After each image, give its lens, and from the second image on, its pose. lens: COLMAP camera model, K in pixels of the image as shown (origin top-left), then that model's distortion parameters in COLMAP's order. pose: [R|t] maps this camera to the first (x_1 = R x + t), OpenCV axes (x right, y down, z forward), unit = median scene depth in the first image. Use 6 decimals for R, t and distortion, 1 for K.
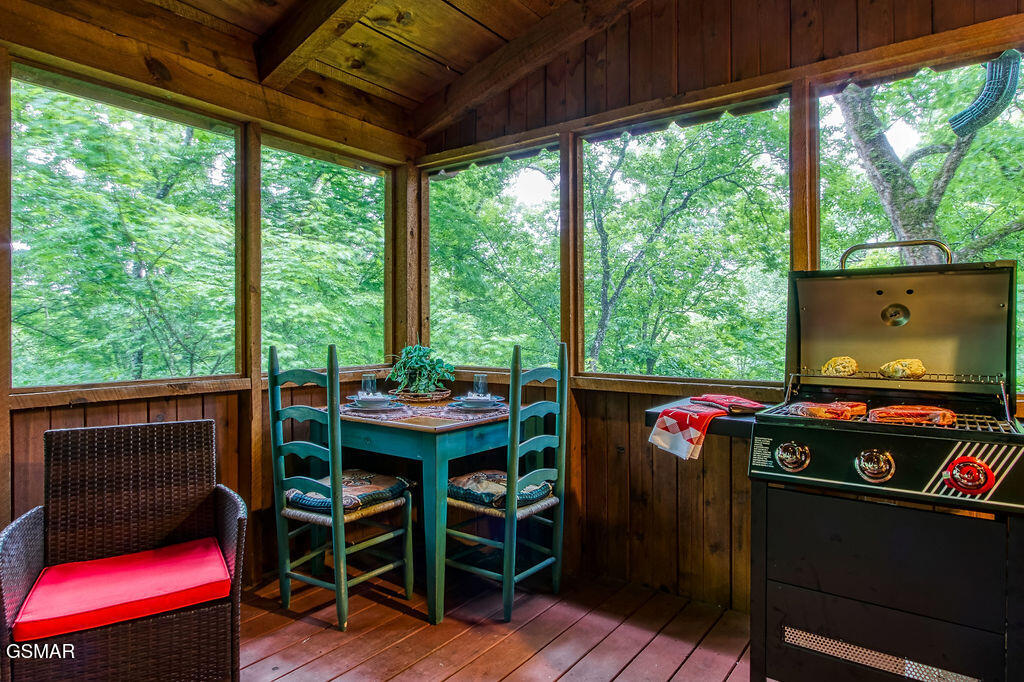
lens RADIAL K [[583.7, 0, 512.0], [0, 583.7, 341.0], [0, 0, 1]] dist [0.003141, 0.000625]
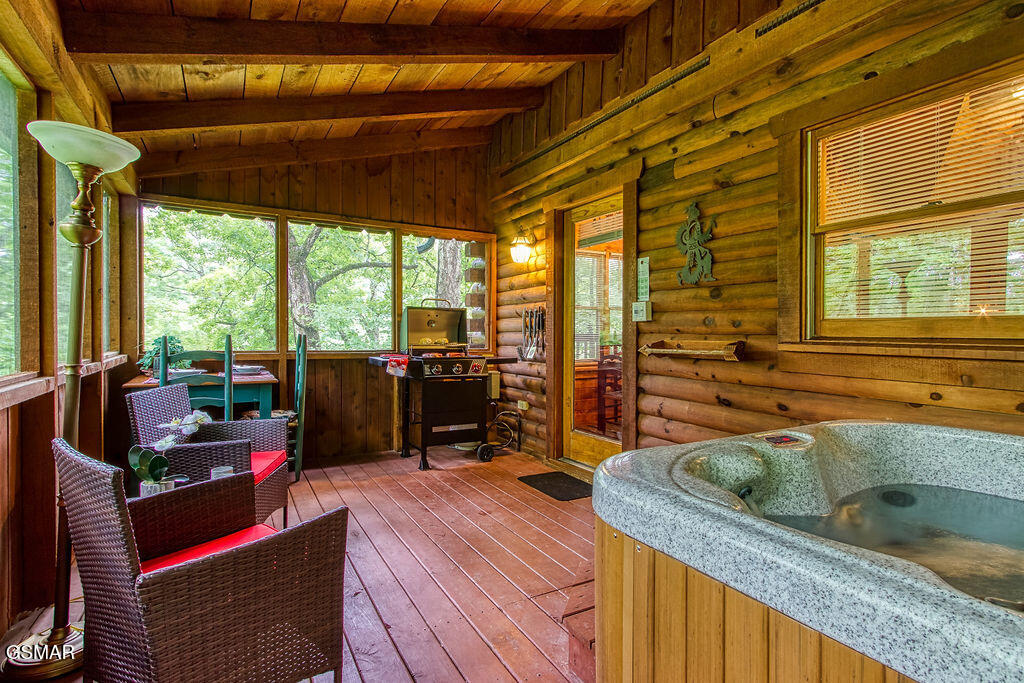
lens RADIAL K [[502.4, 0, 505.5], [0, 502.4, 334.9], [0, 0, 1]] dist [0.003548, 0.000655]
pose [[0.423504, -0.003650, 0.905887, -1.284698], [0.002090, 0.999993, 0.003052, 0.003817], [-0.905892, 0.000601, 0.423509, -0.330678]]
